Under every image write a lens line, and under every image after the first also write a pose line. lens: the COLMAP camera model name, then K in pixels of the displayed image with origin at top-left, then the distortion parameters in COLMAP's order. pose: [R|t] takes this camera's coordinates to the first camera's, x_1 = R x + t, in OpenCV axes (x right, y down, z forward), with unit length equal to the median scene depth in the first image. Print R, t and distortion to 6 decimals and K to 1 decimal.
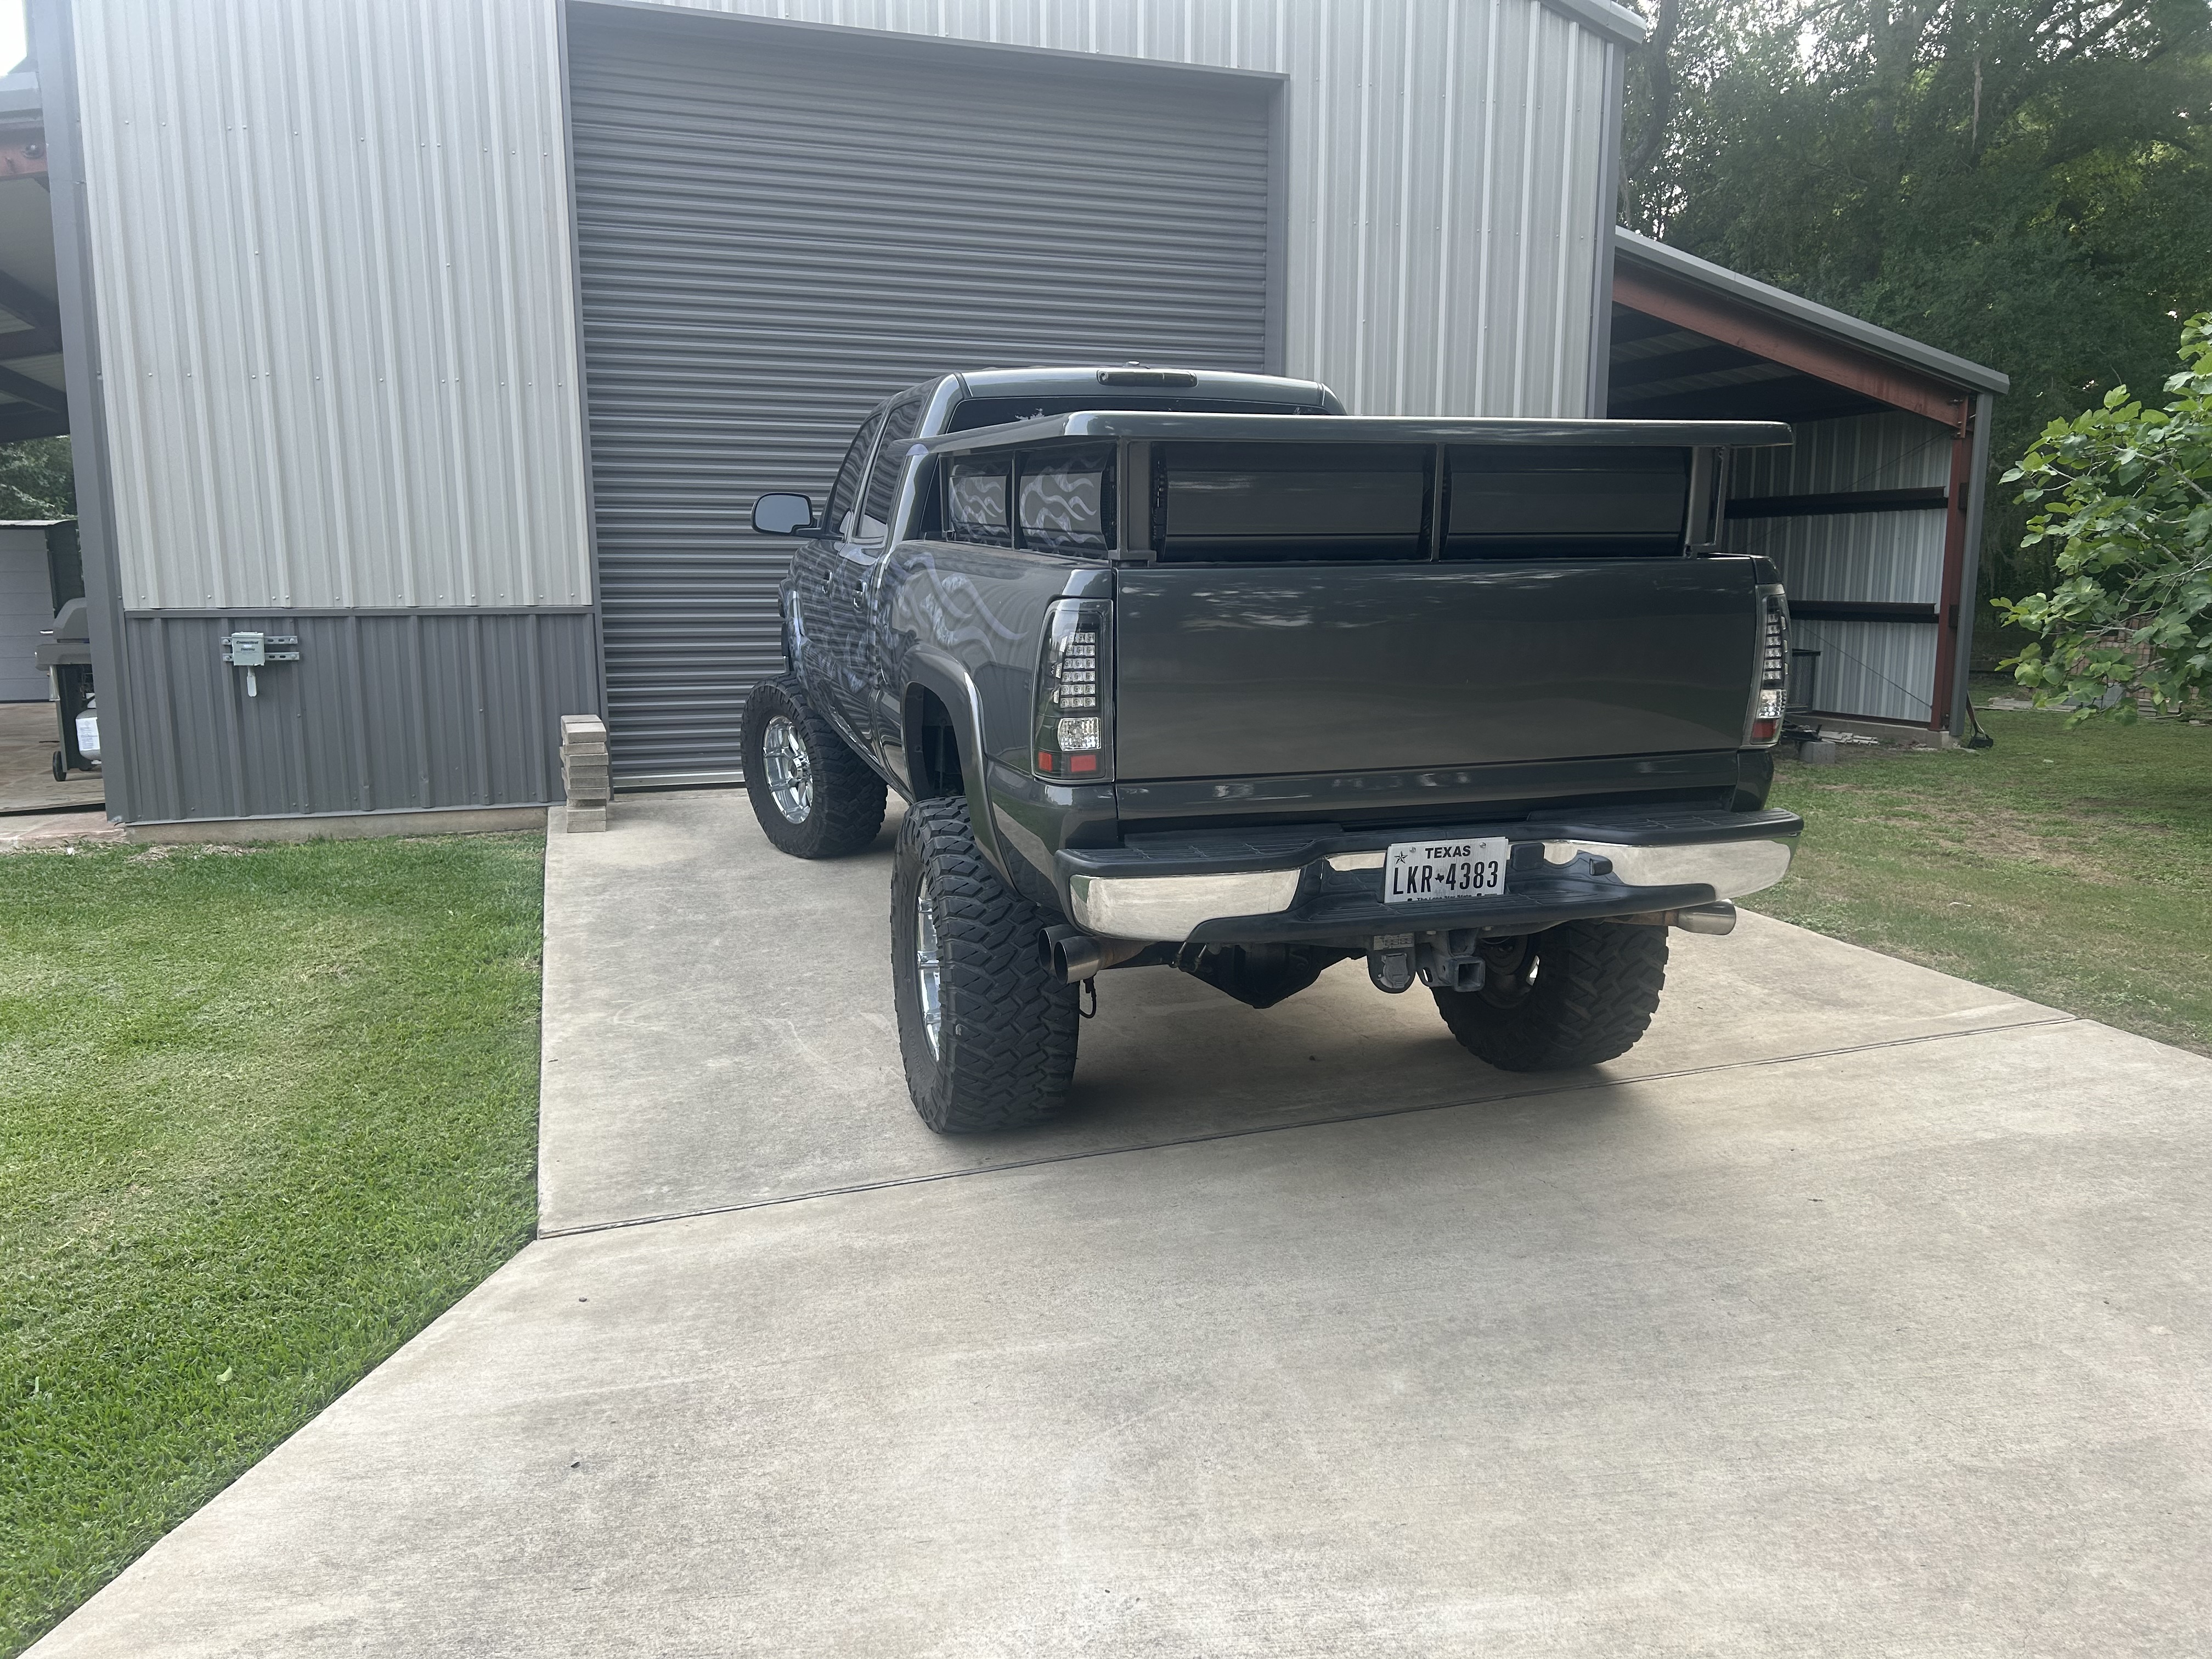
lens RADIAL K [[1685.4, 0, 1107.1], [0, 1685.4, 831.4], [0, 0, 1]] dist [0.031021, -0.035413]
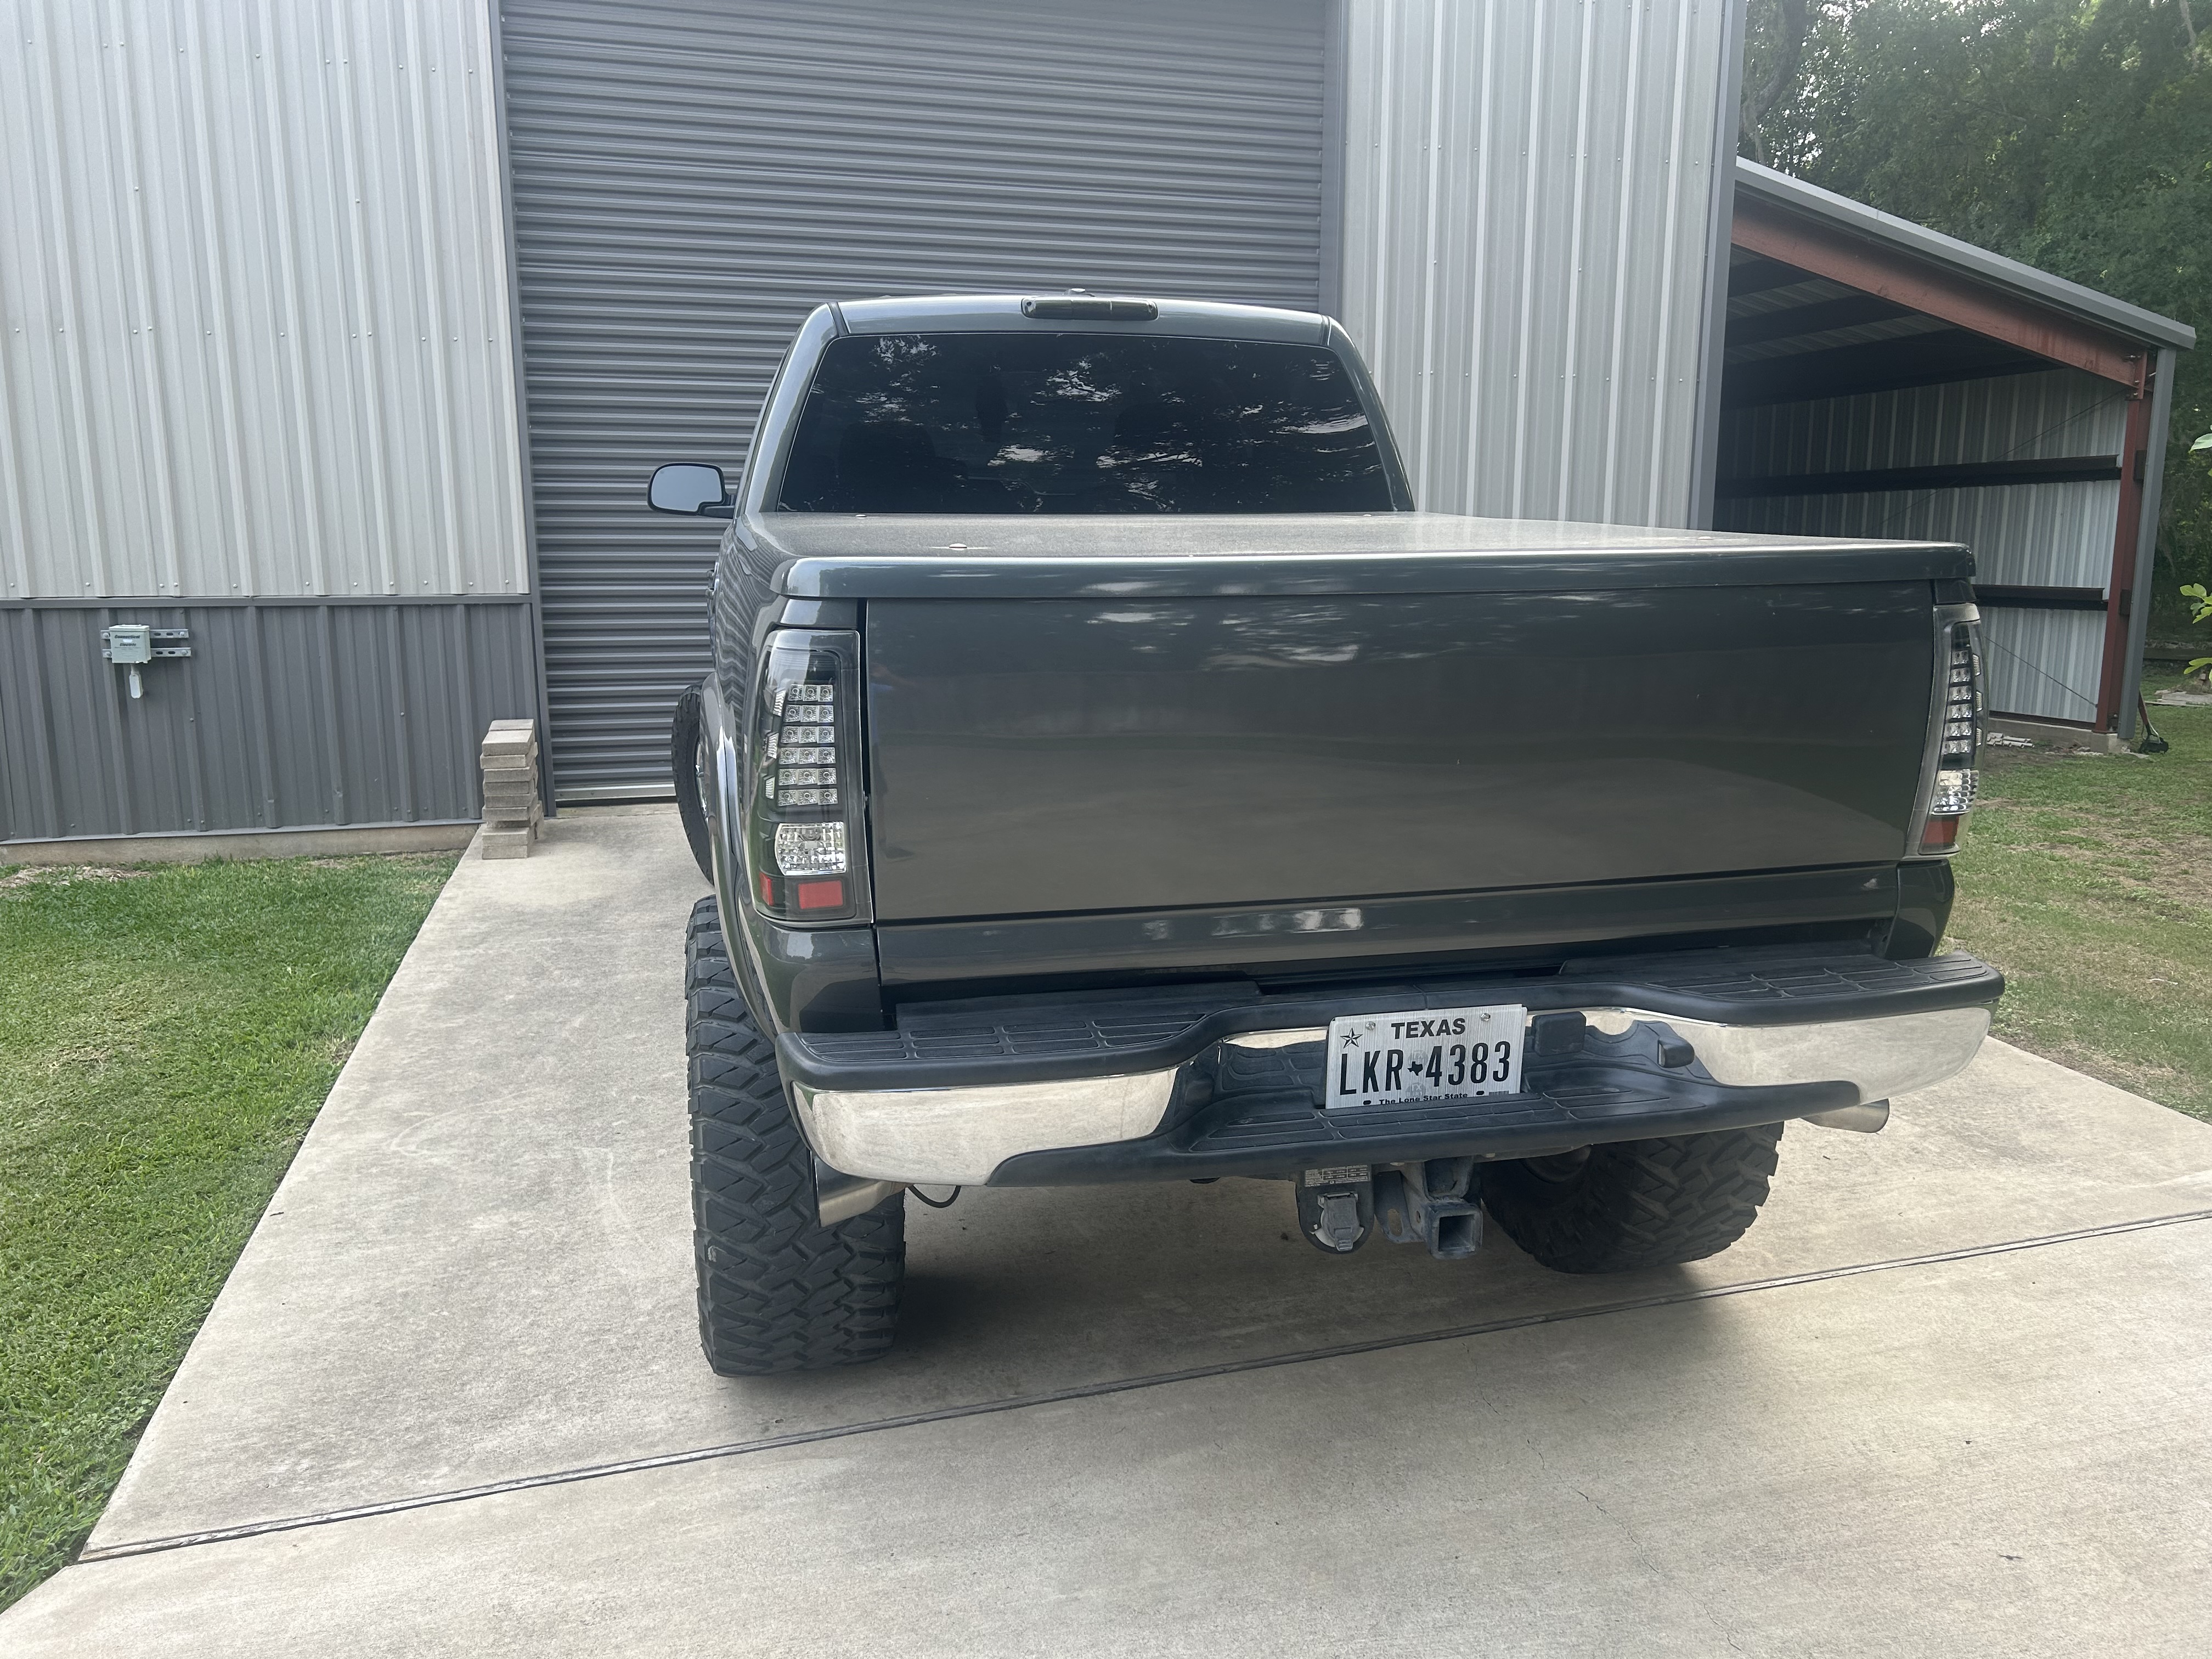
lens RADIAL K [[1685.4, 0, 1109.3], [0, 1685.4, 825.3], [0, 0, 1]] dist [0.031021, -0.035413]
pose [[0.998005, 0.011769, -0.062029, 0.082908], [-0.011016, 0.999861, 0.012478, -0.048276], [0.062168, -0.011770, 0.997996, 0.248052]]
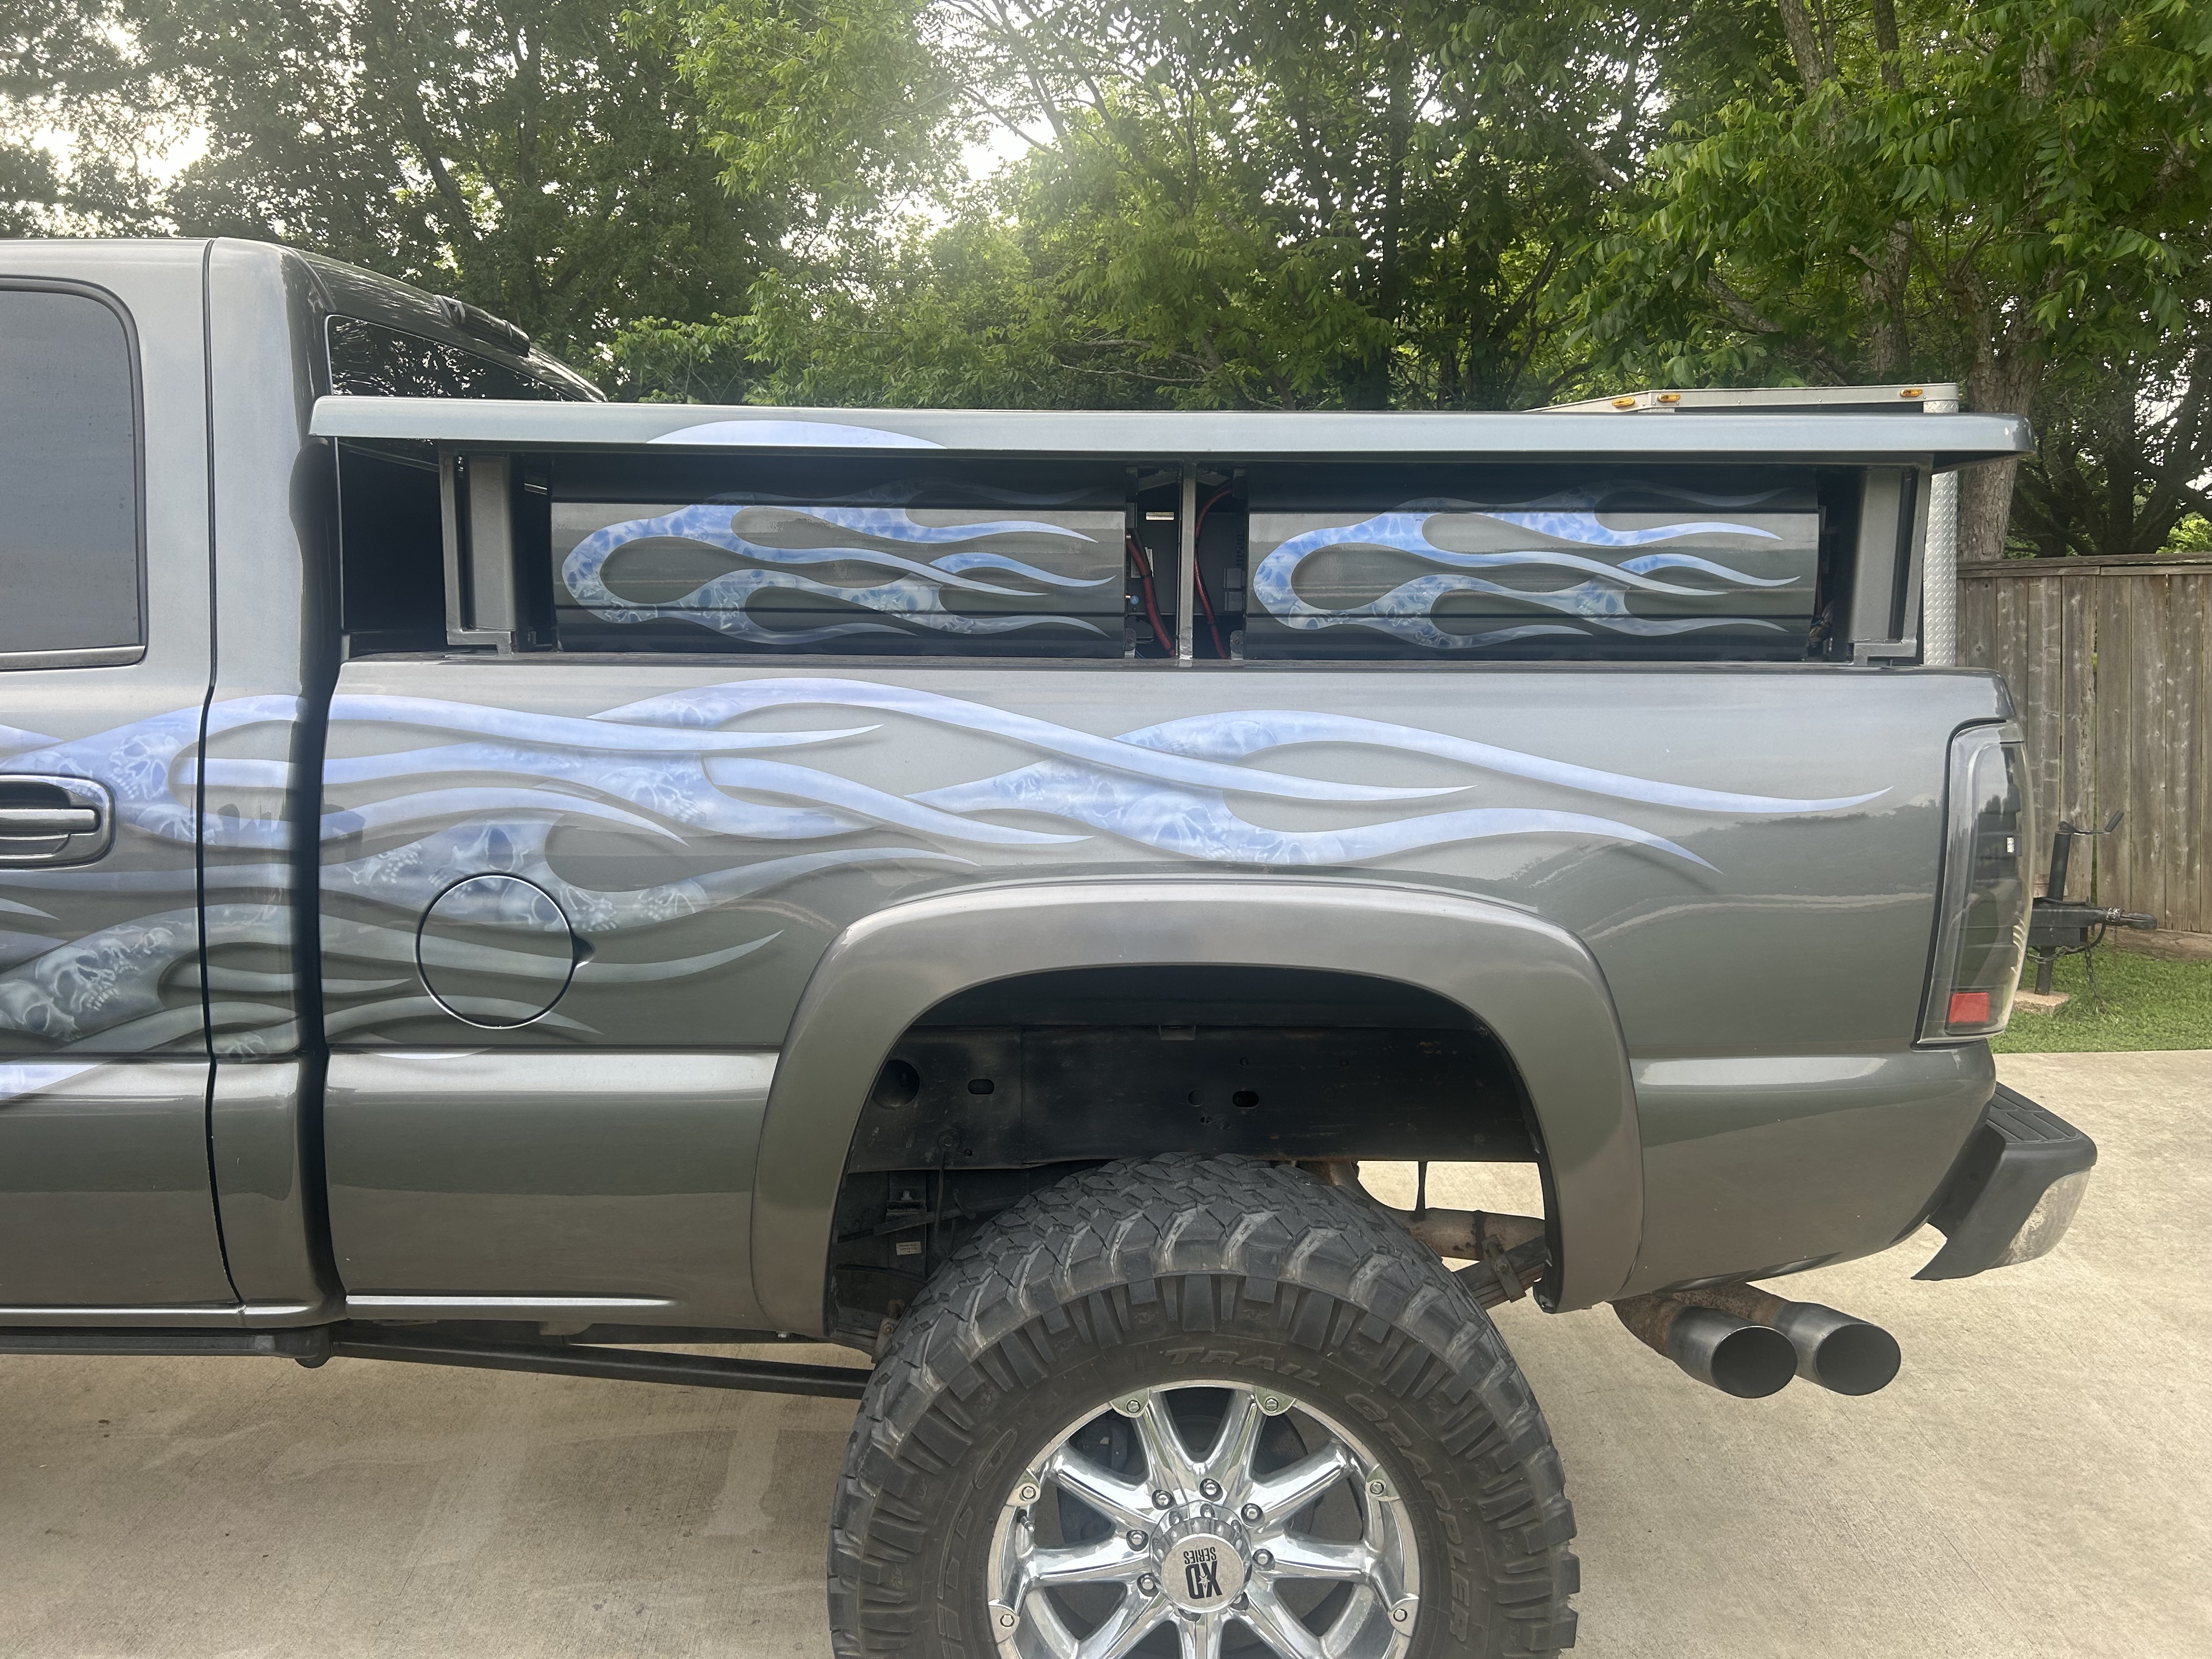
lens RADIAL K [[1685.4, 0, 1106.2], [0, 1685.4, 829.8], [0, 0, 1]] dist [0.031021, -0.035413]
pose [[0.253680, -0.127533, 0.958844, -0.437830], [0.169916, 0.981732, 0.085623, -0.137182], [-0.952247, 0.141202, 0.270716, 0.744203]]
